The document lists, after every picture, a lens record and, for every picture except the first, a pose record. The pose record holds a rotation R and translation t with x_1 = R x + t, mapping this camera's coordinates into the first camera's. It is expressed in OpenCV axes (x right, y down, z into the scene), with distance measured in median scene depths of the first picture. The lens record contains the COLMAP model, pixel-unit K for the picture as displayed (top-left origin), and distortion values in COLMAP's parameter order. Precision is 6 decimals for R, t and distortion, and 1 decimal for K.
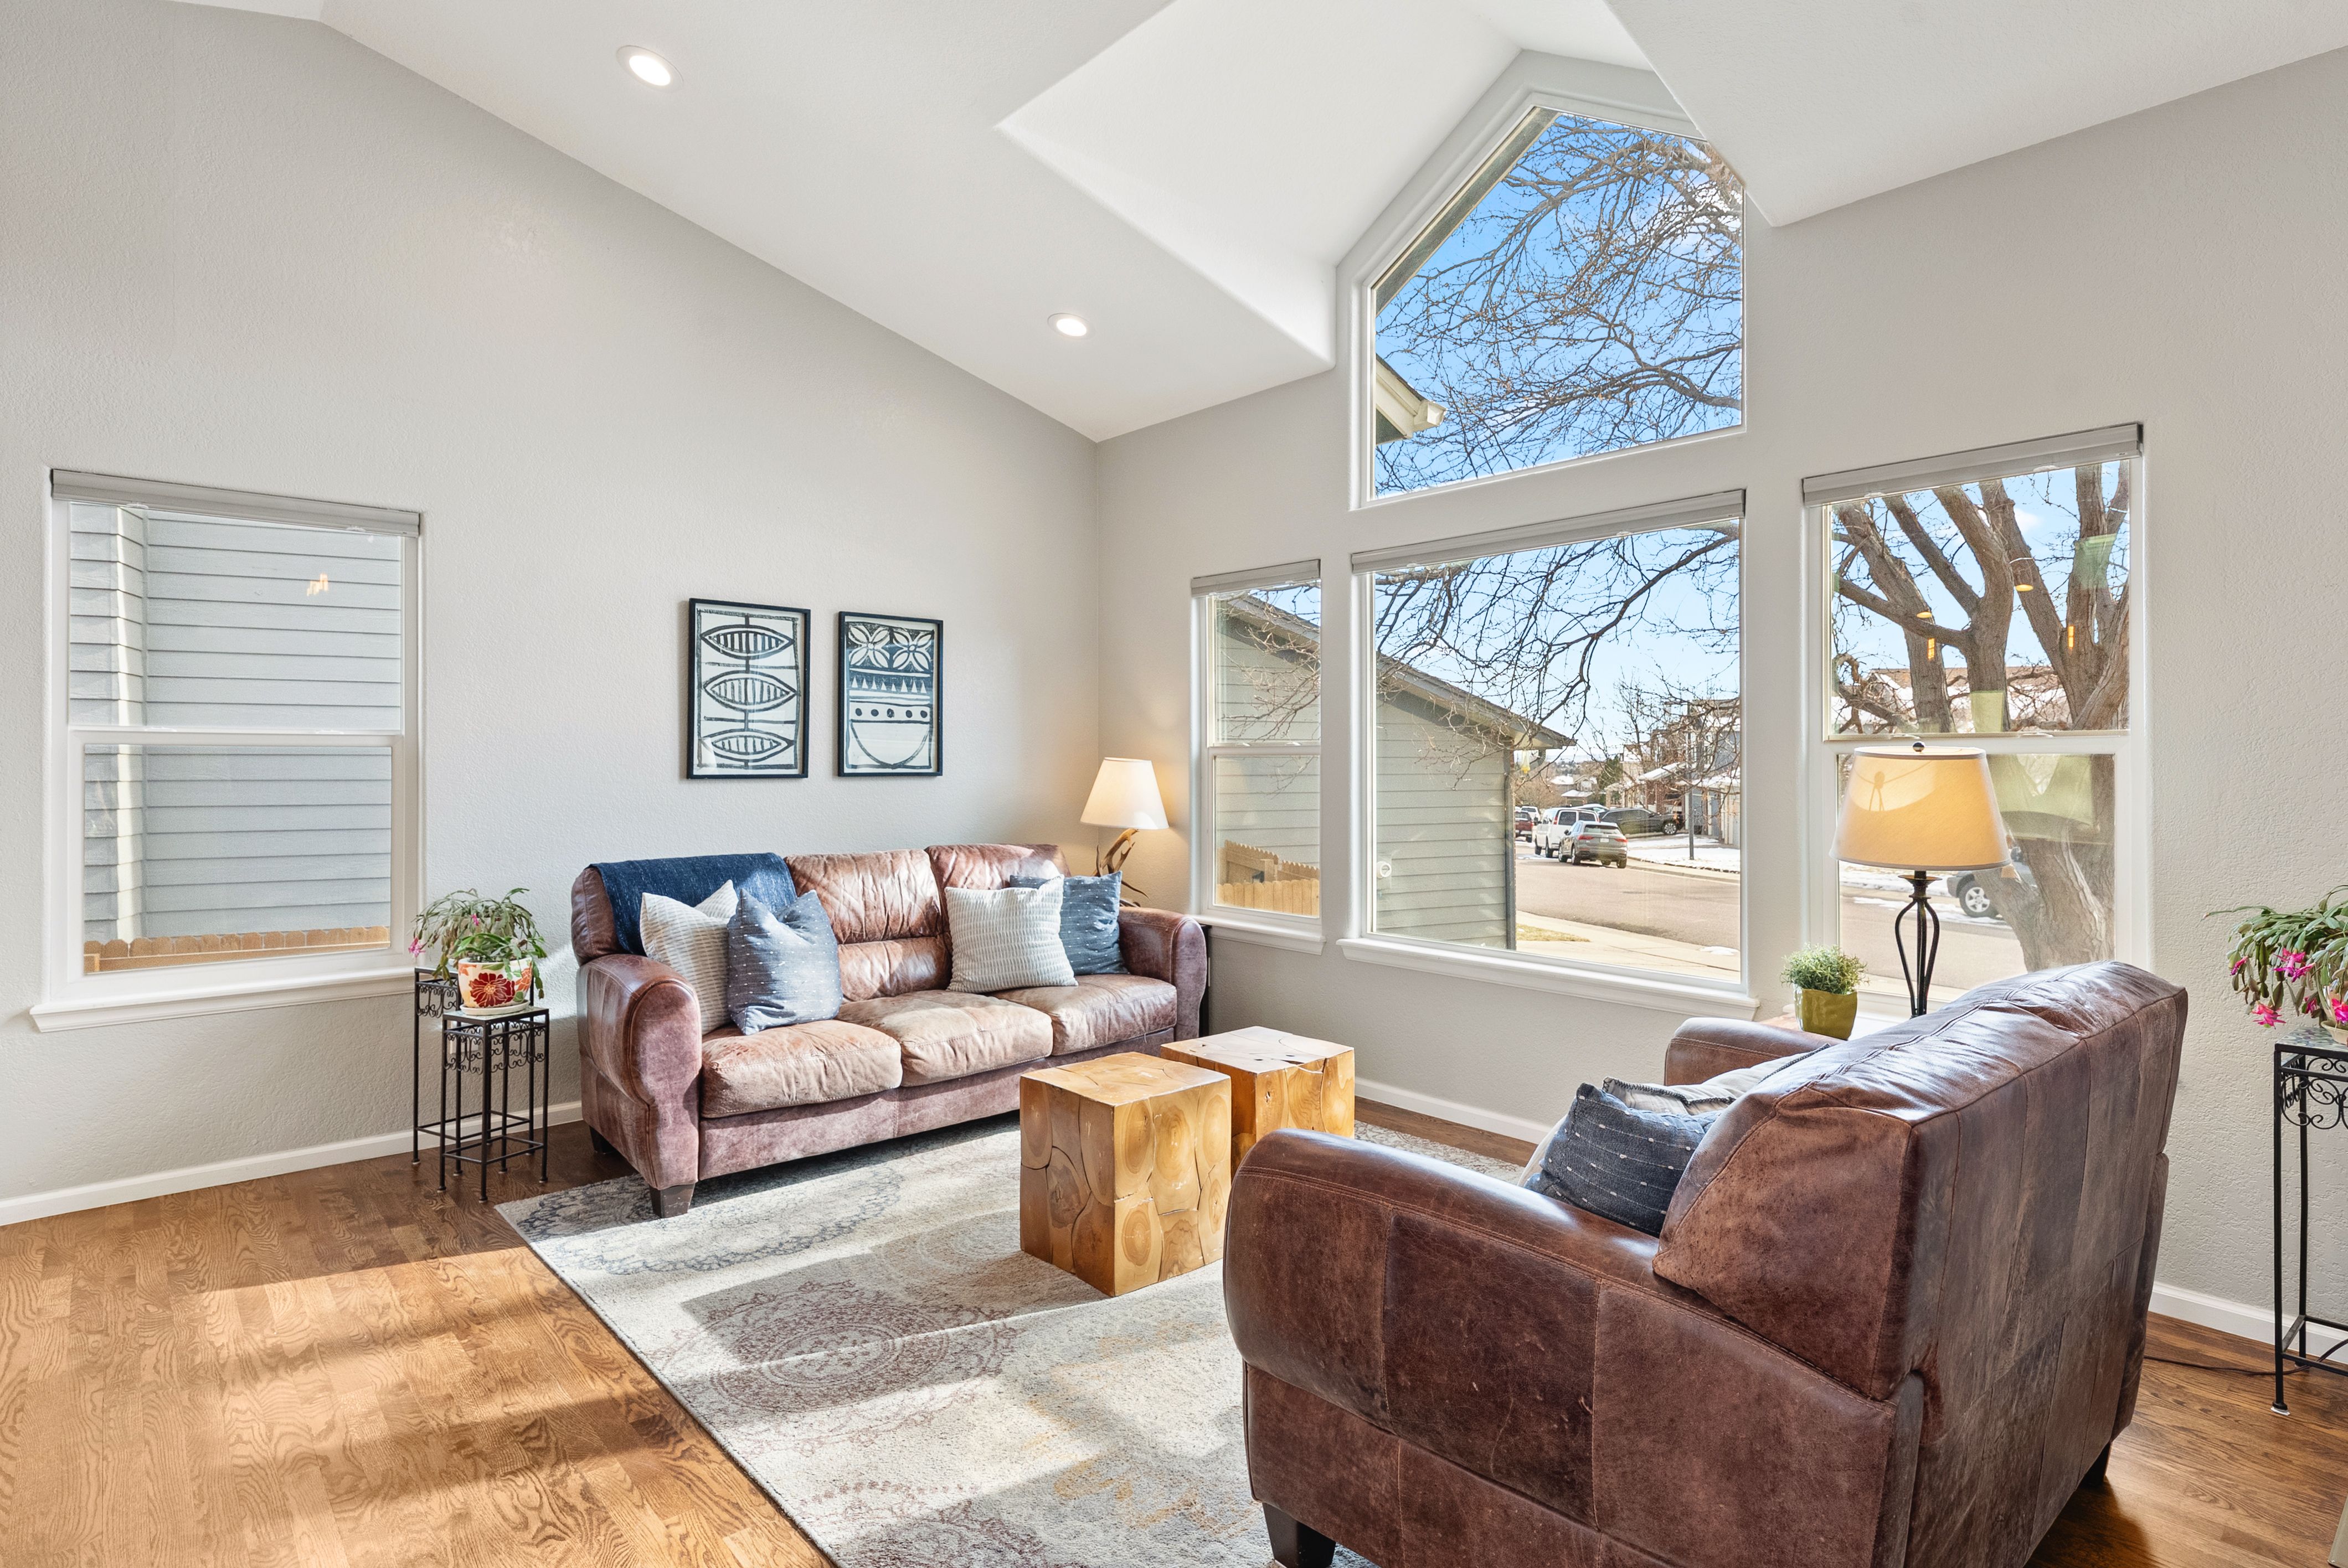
lens RADIAL K [[1204.6, 0, 1176.7], [0, 1204.6, 754.8], [0, 0, 1]] dist [0.003803, -0.001857]
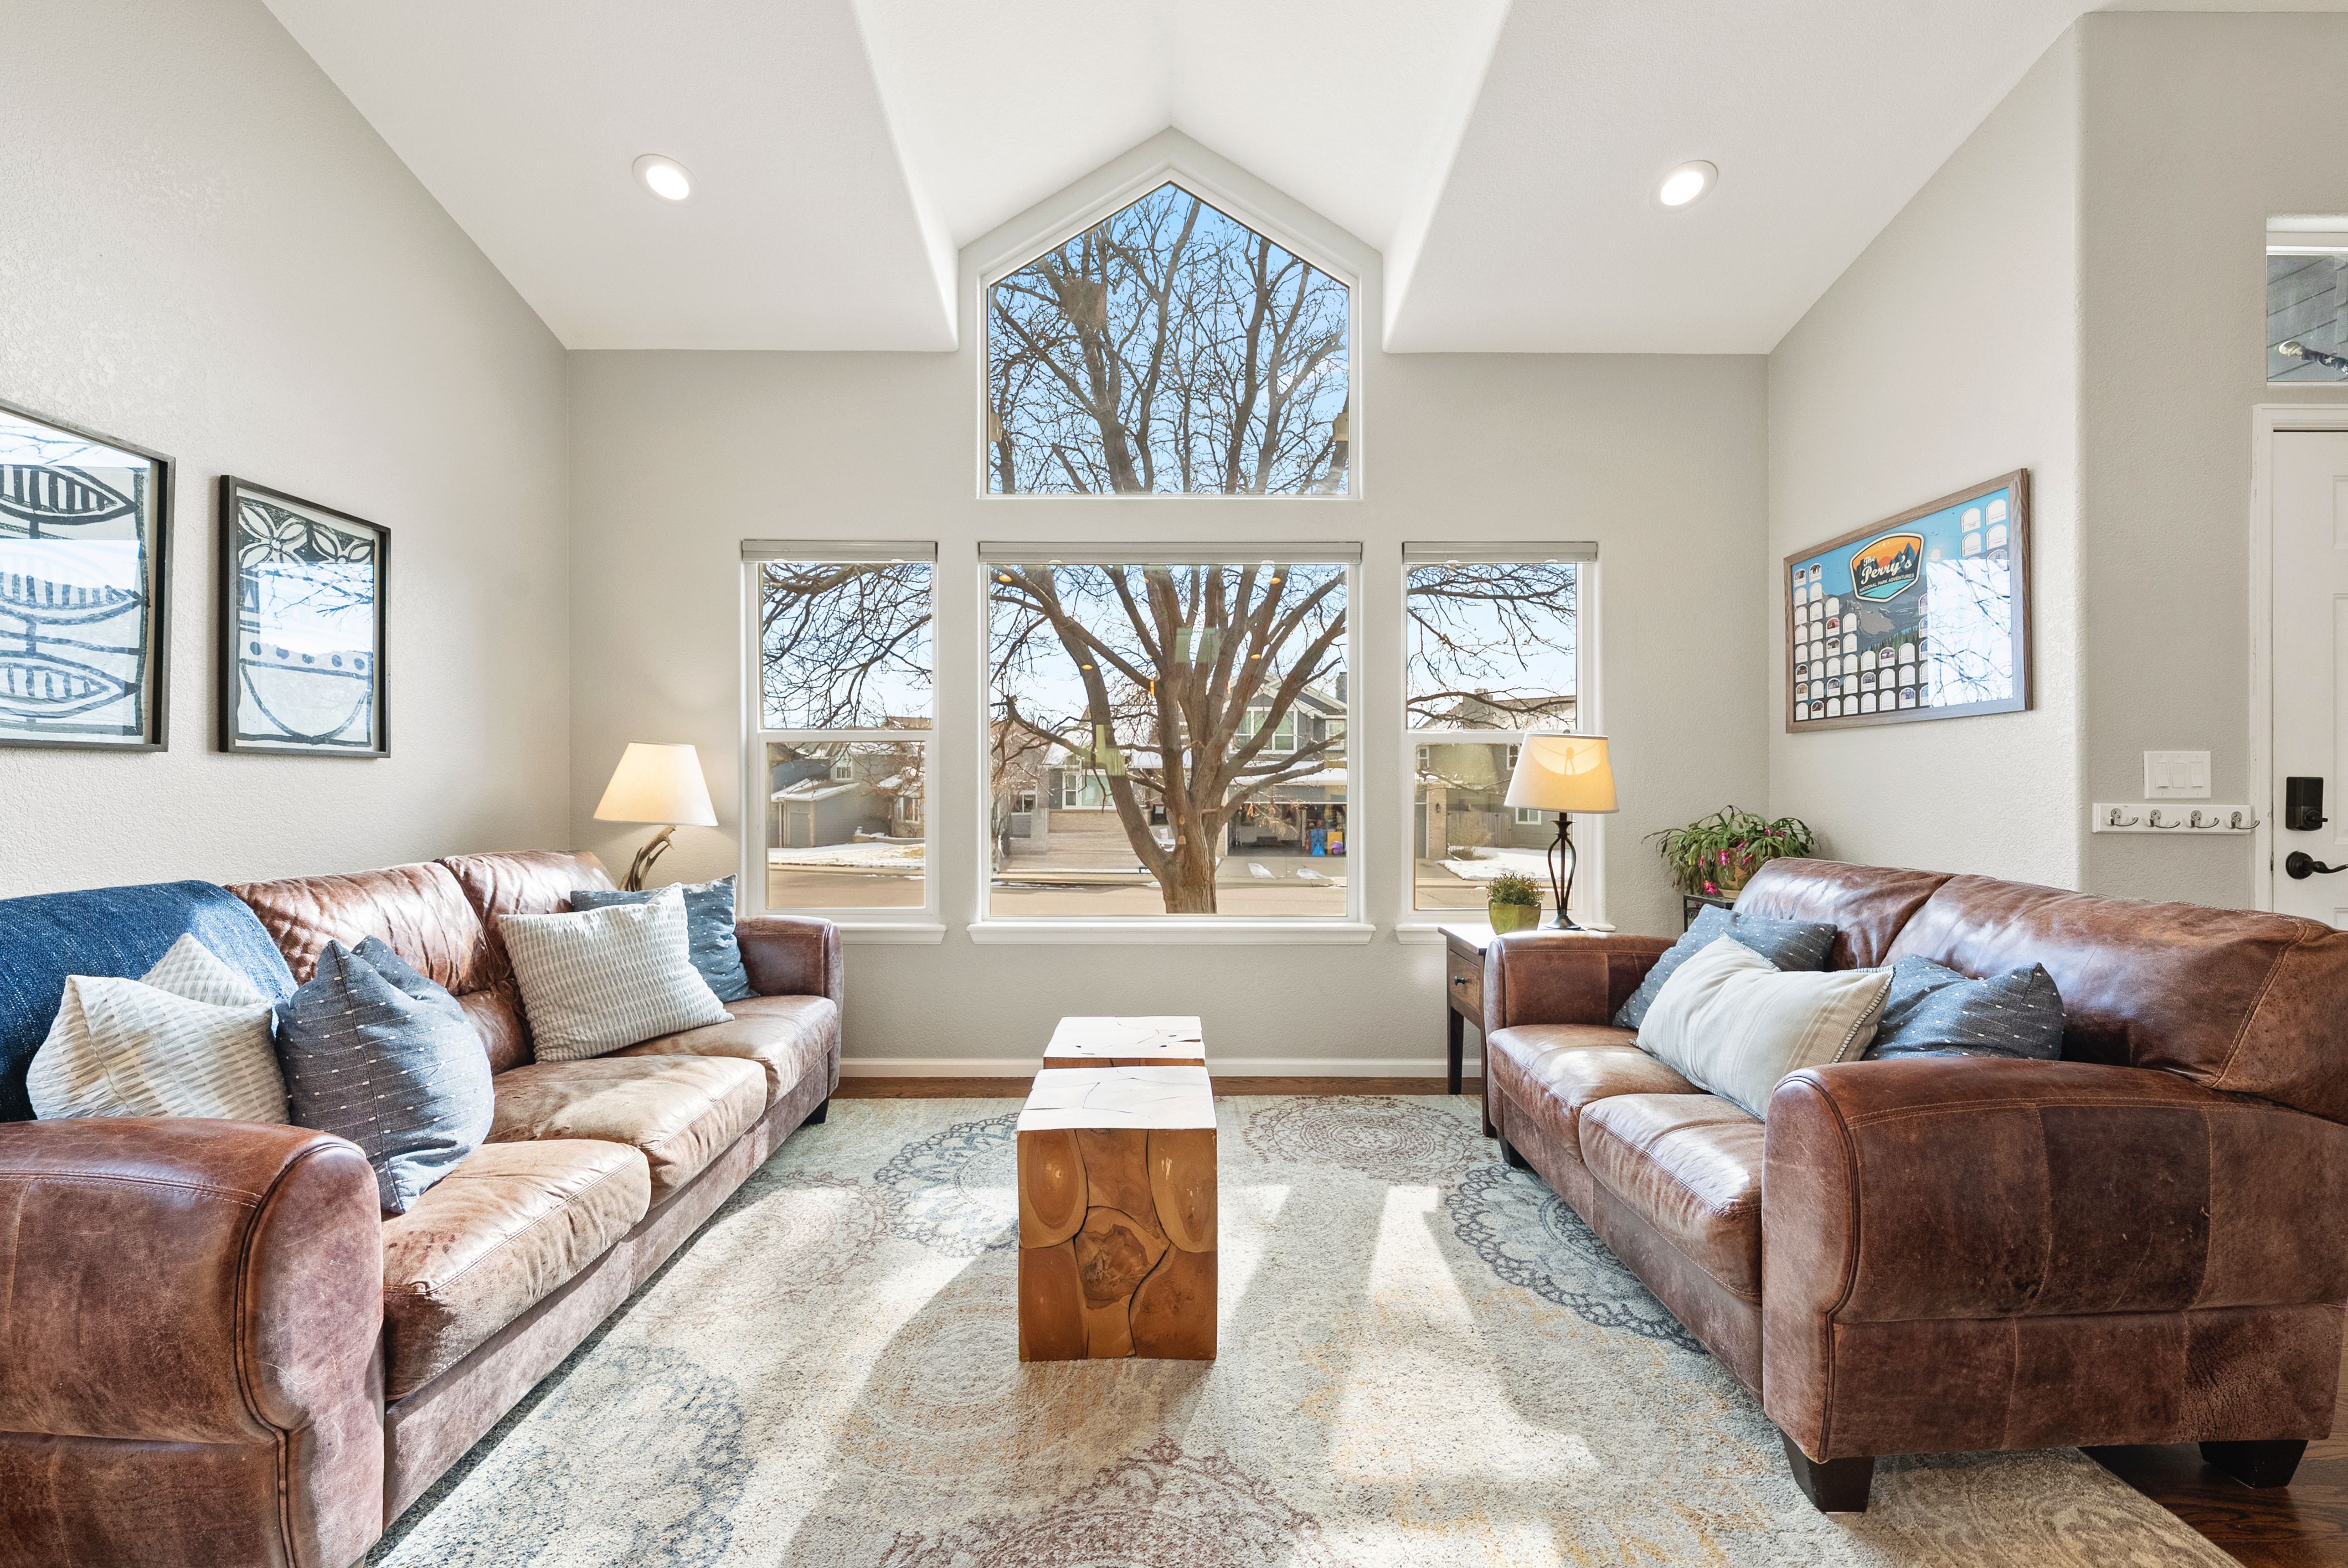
lens RADIAL K [[934.3, 0, 1161.6], [0, 934.3, 785.9], [0, 0, 1]] dist [-0.004092, 0.000970]
pose [[0.661733, -0.002032, 0.749737, -0.381643], [-0.003829, 0.999974, 0.006089, 0.036151], [-0.749730, -0.006900, 0.661708, 0.415346]]
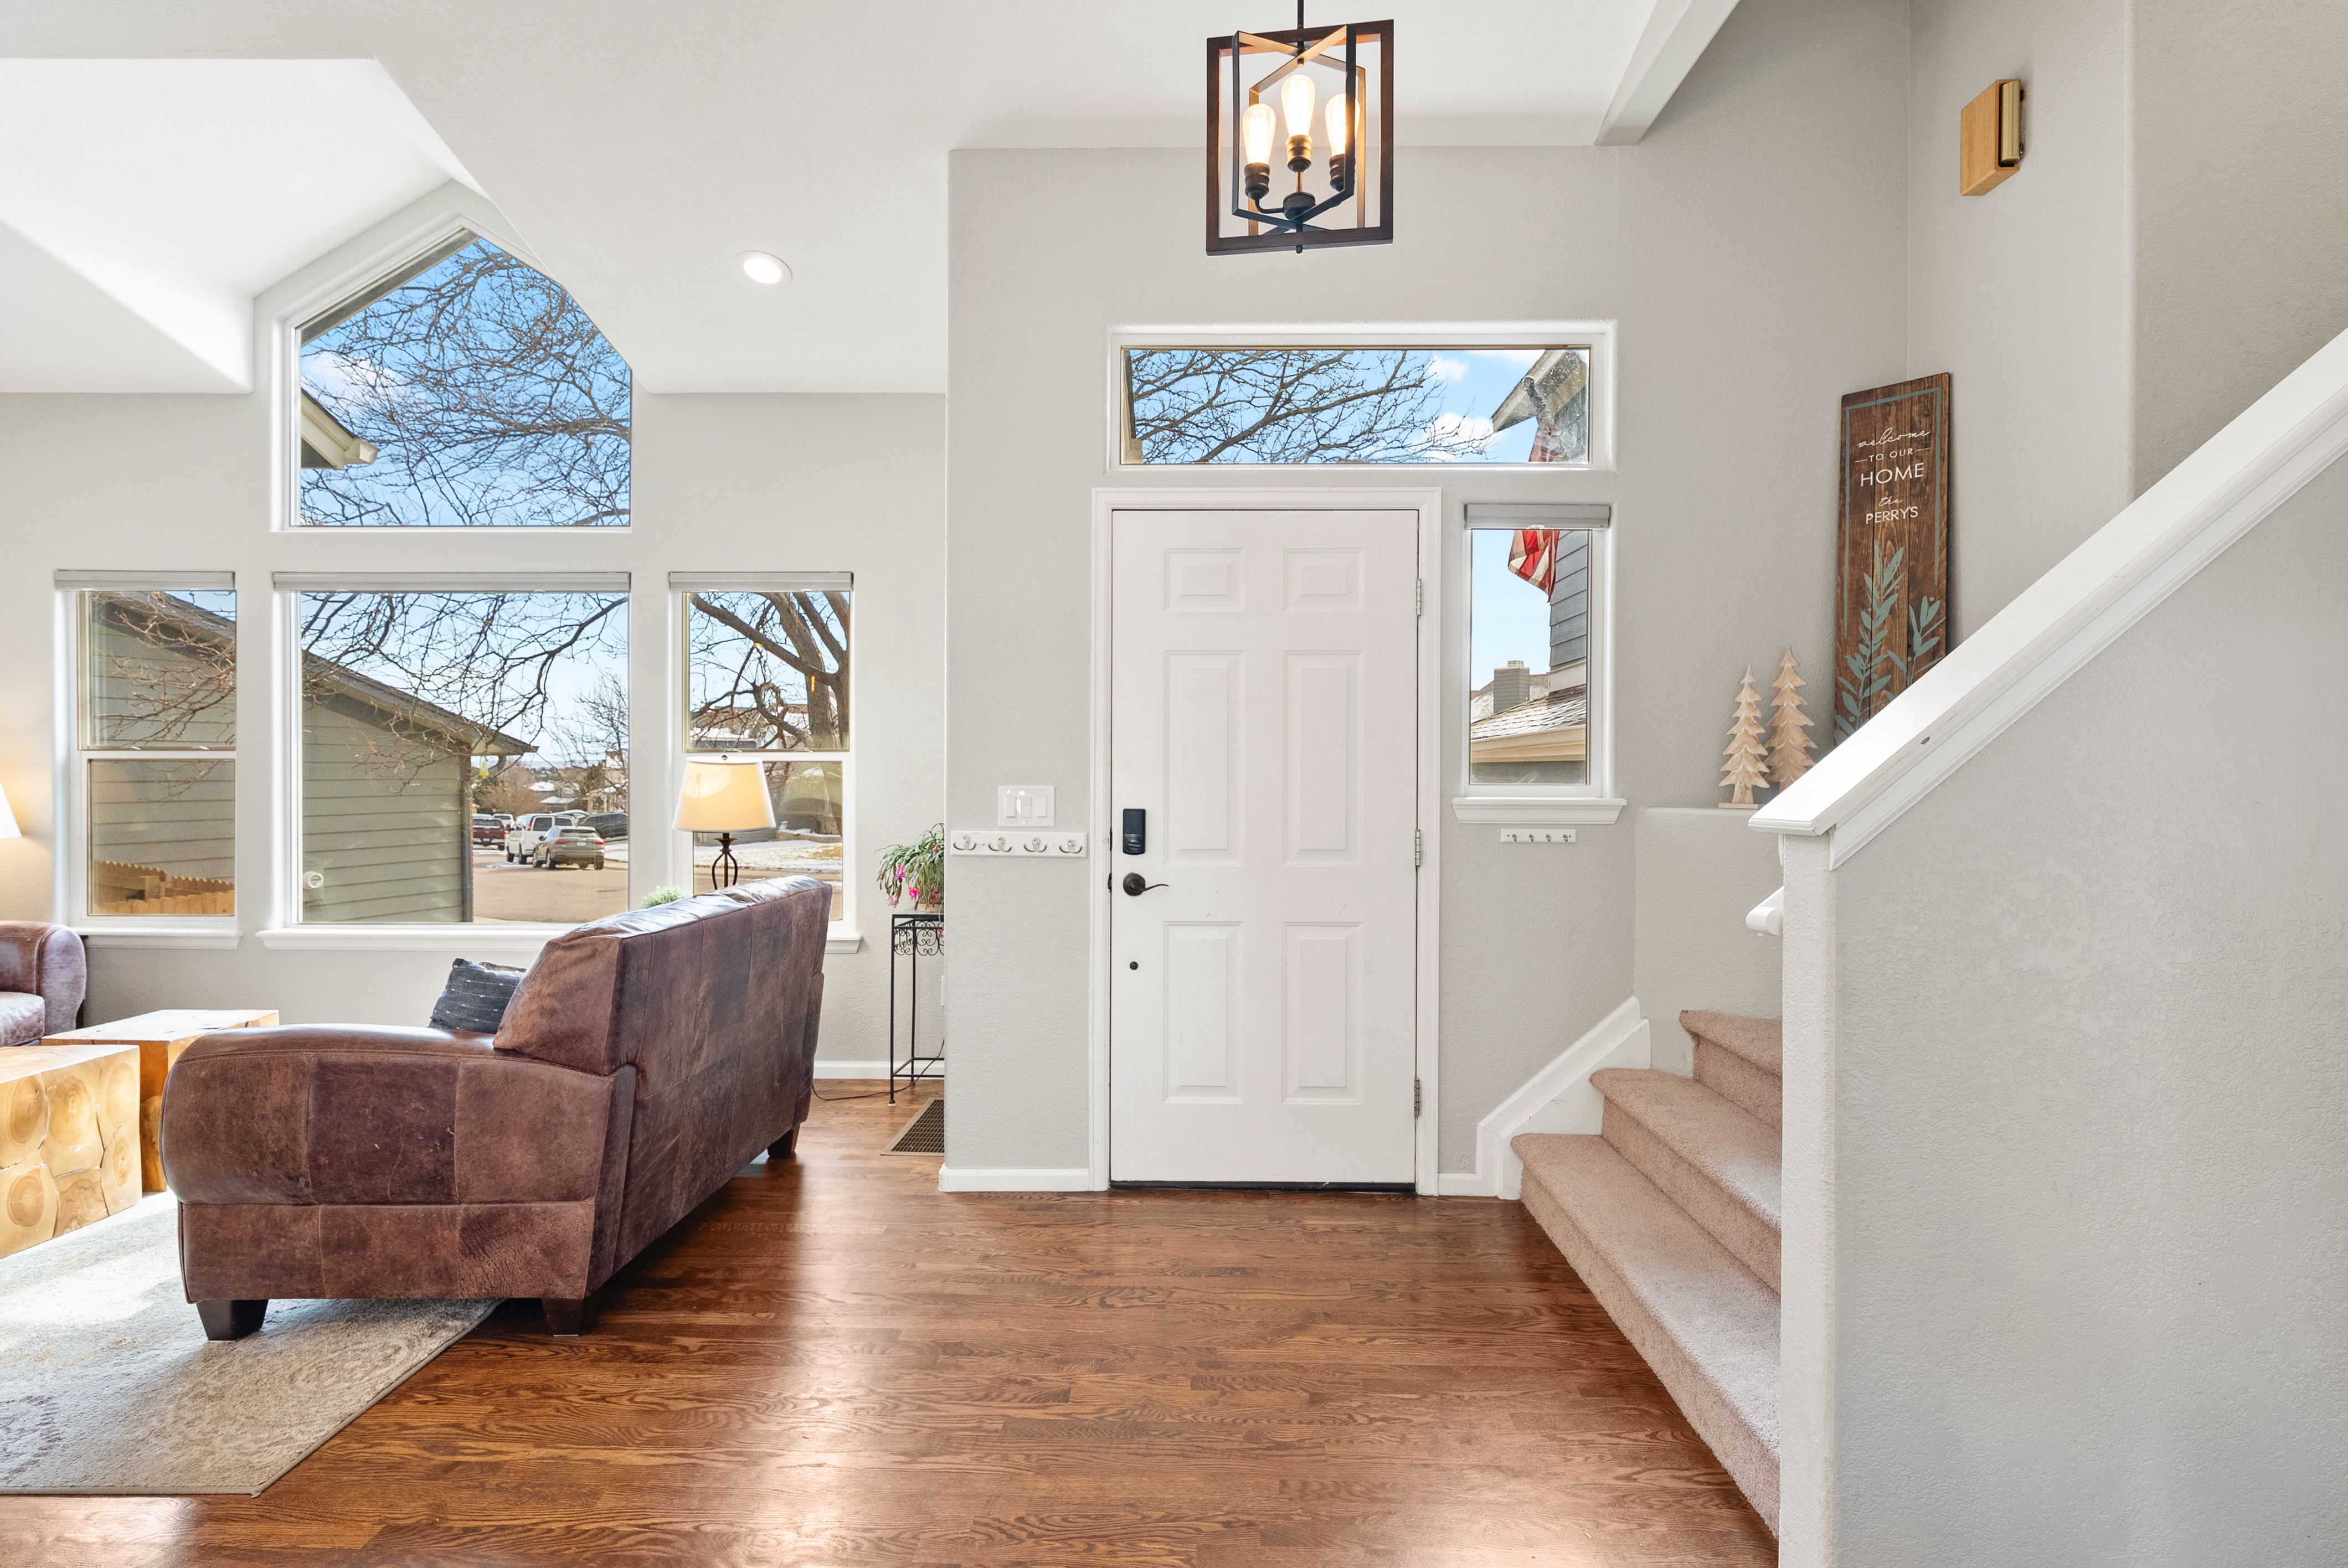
lens RADIAL K [[1126.9, 0, 1183.7], [0, 1126.9, 778.2], [0, 0, 1]] dist [0.002804, -0.001045]
pose [[0.677602, -0.003575, 0.735421, -0.050867], [-0.007201, 0.999908, 0.011496, -0.000417], [-0.735394, -0.013086, 0.677513, -0.315225]]
